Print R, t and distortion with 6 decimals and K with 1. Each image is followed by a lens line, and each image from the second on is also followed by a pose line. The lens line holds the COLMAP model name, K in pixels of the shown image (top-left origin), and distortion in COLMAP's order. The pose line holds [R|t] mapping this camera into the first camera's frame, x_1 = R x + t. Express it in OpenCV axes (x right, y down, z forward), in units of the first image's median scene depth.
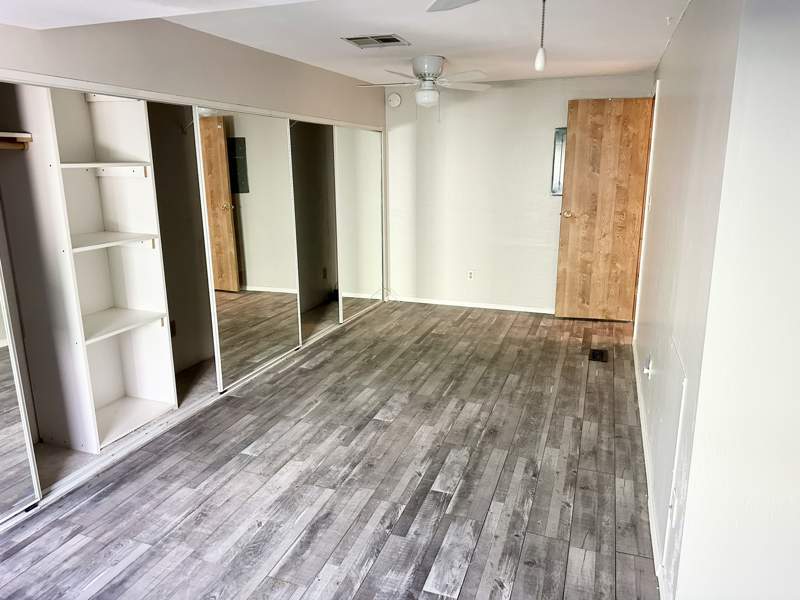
lens RADIAL K [[570.9, 0, 402.9], [0, 570.9, 300.0], [0, 0, 1]] dist [0.025054, -0.022971]
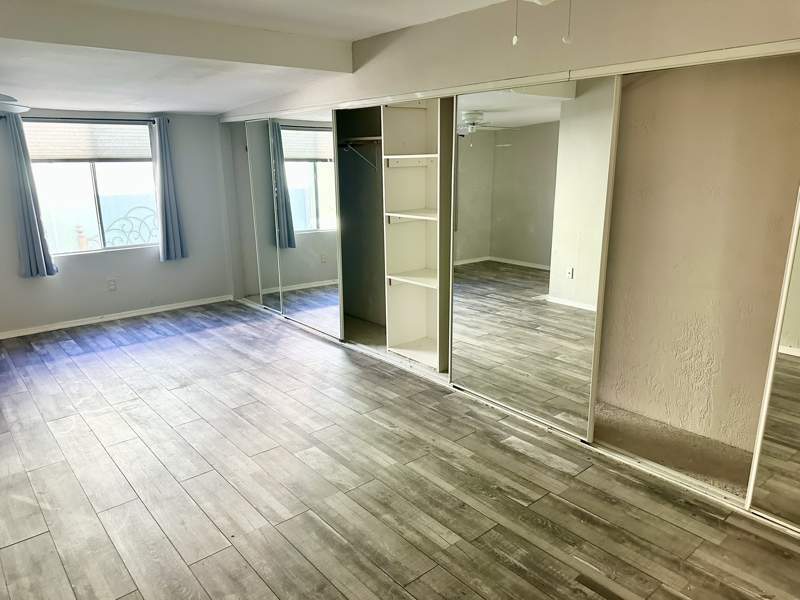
lens RADIAL K [[570.9, 0, 403.0], [0, 570.9, 303.1], [0, 0, 1]] dist [0.025054, -0.022971]
pose [[-0.513225, 0.215038, -0.830879, 0.443047], [-0.192008, 0.914797, 0.355357, -0.259237], [0.836501, 0.341913, -0.428208, 1.137076]]
